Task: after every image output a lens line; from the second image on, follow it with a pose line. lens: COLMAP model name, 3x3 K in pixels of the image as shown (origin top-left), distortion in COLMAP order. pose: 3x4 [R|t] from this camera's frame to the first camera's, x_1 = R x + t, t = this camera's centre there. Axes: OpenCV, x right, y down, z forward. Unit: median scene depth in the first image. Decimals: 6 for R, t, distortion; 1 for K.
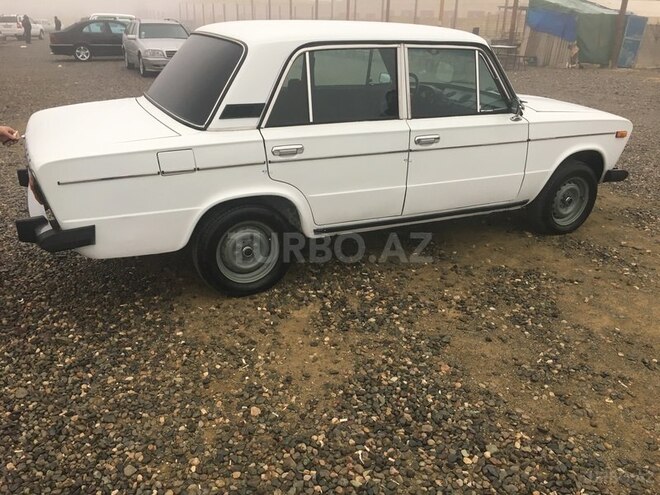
lens RADIAL K [[558.1, 0, 330.0], [0, 558.1, 247.5], [0, 0, 1]] dist [-0.014765, -0.006994]
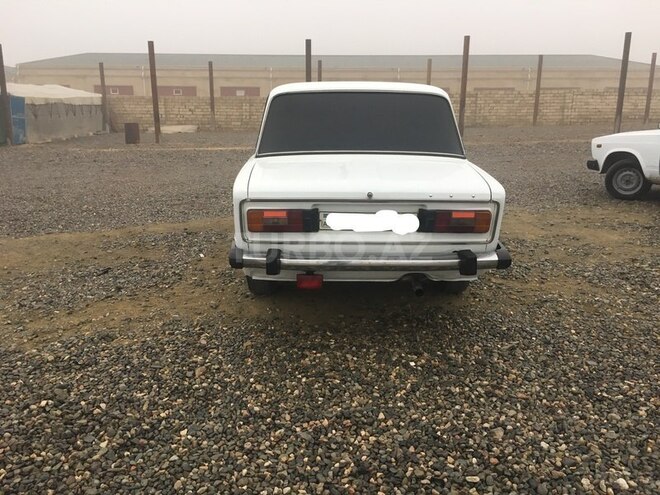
lens RADIAL K [[558.1, 0, 330.0], [0, 558.1, 247.5], [0, 0, 1]] dist [-0.014765, -0.006994]
pose [[0.424413, -0.220637, 0.878176, -1.366014], [0.338730, 0.938125, 0.071995, -0.190405], [-0.839723, 0.266909, 0.472889, 0.645967]]
